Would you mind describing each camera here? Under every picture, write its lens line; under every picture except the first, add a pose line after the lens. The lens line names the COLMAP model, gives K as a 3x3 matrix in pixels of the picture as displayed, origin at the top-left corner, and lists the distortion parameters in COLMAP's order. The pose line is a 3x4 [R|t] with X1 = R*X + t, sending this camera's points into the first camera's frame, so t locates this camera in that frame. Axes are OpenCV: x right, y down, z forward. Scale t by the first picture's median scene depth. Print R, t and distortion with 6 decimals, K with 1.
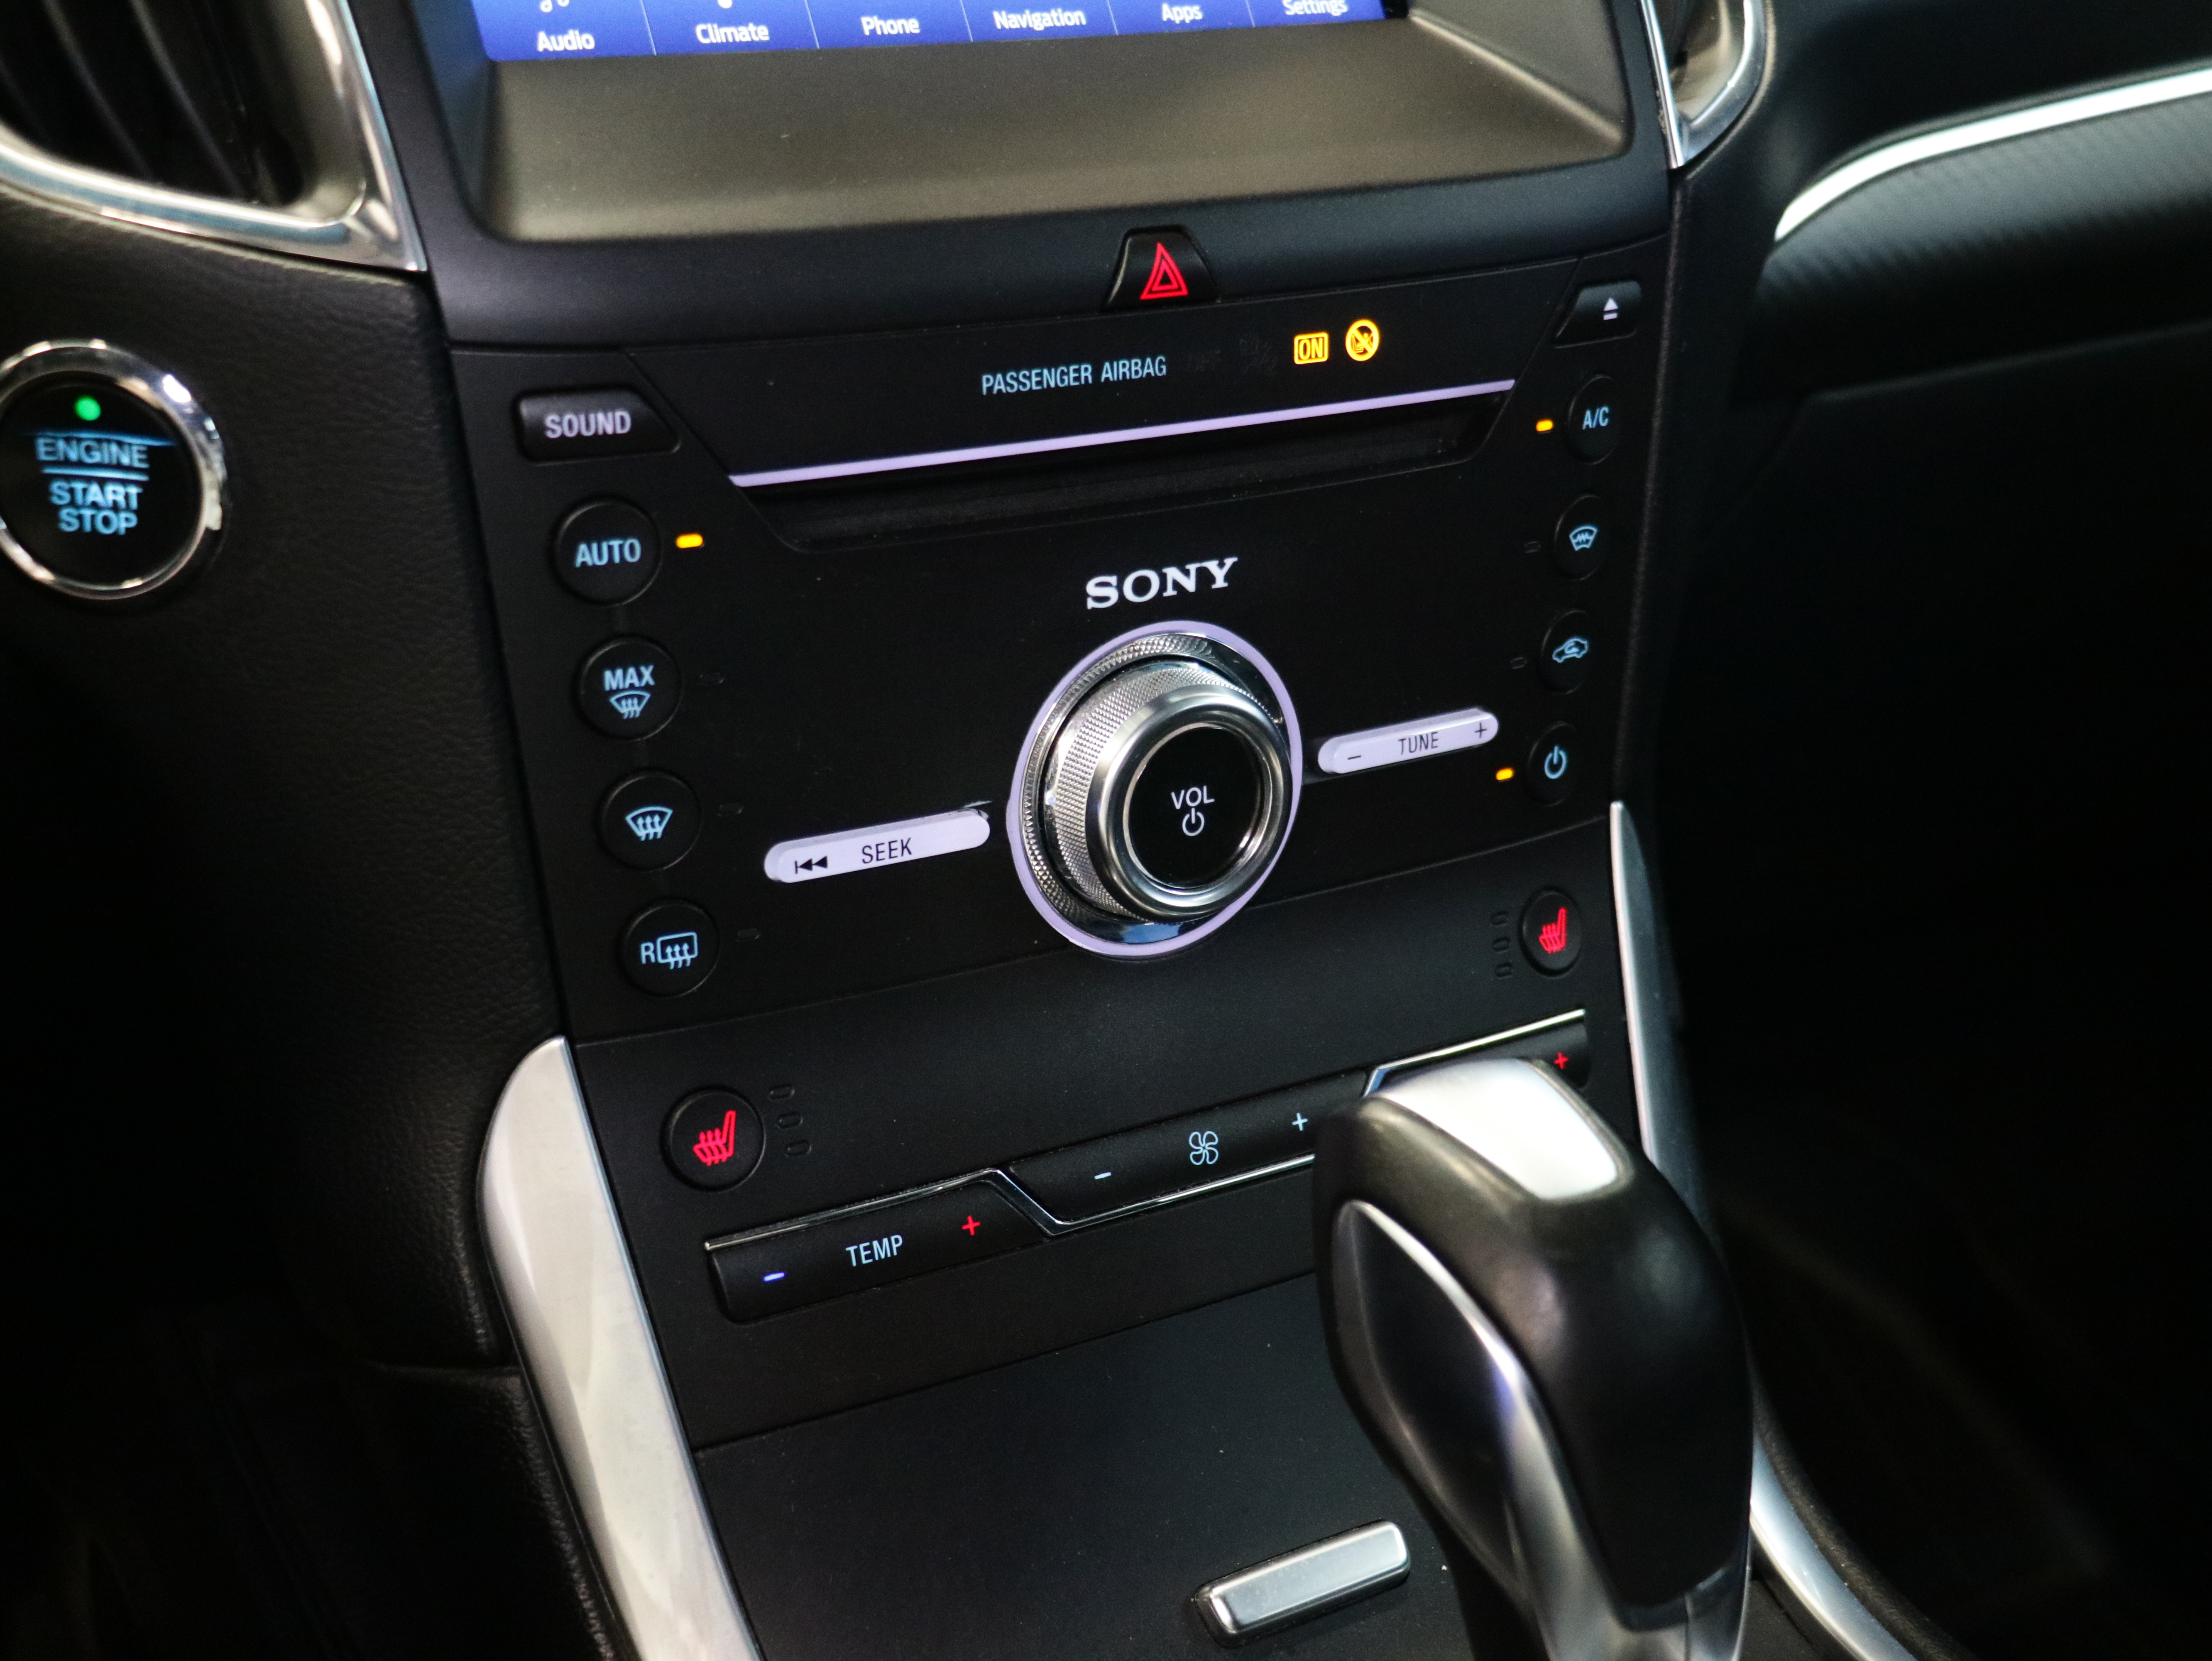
lens RADIAL K [[2853.0, 0, 1106.0], [0, 2853.0, 830.5], [0, 0, 1]] dist [-0.019331, 0.008989]
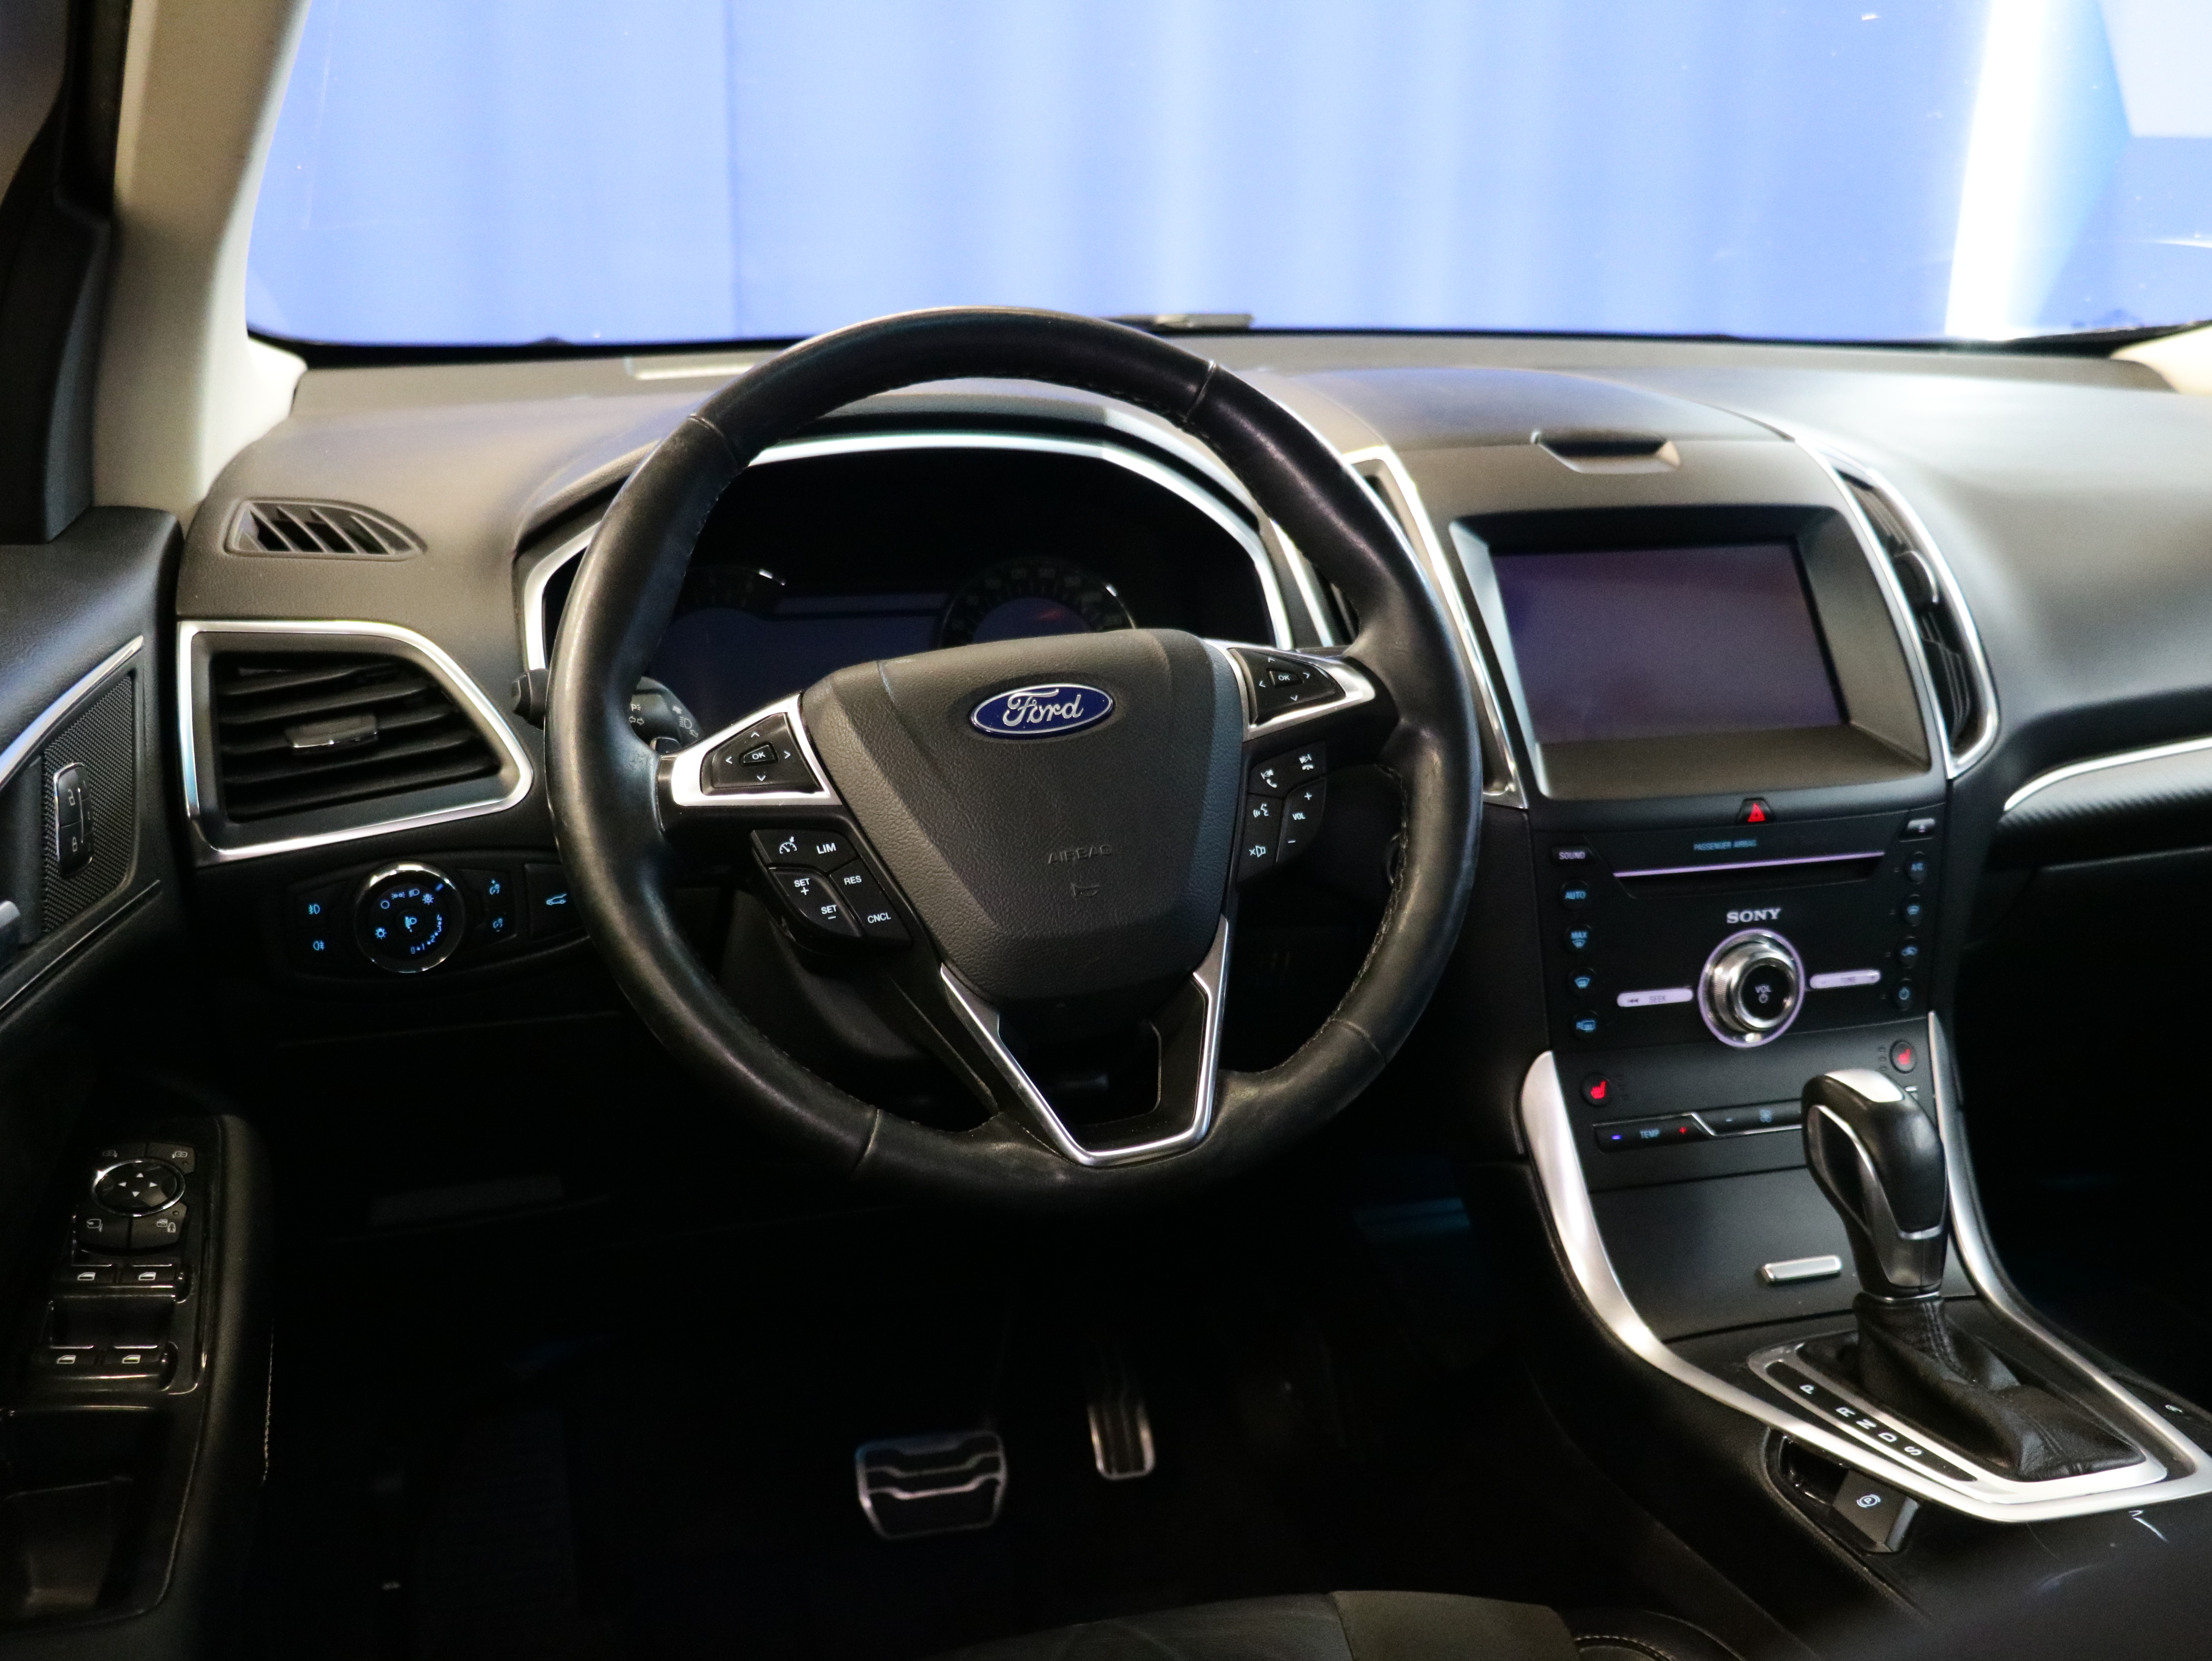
lens RADIAL K [[2347.5, 0, 1106.0], [0, 2347.5, 830.5], [0, 0, 1]] dist [-0.012340, 0.022438]
pose [[0.968193, 0.019541, -0.249439, -0.025895], [-0.064295, 0.982899, -0.172559, 0.290310], [0.241802, 0.183108, 0.952892, -1.500800]]
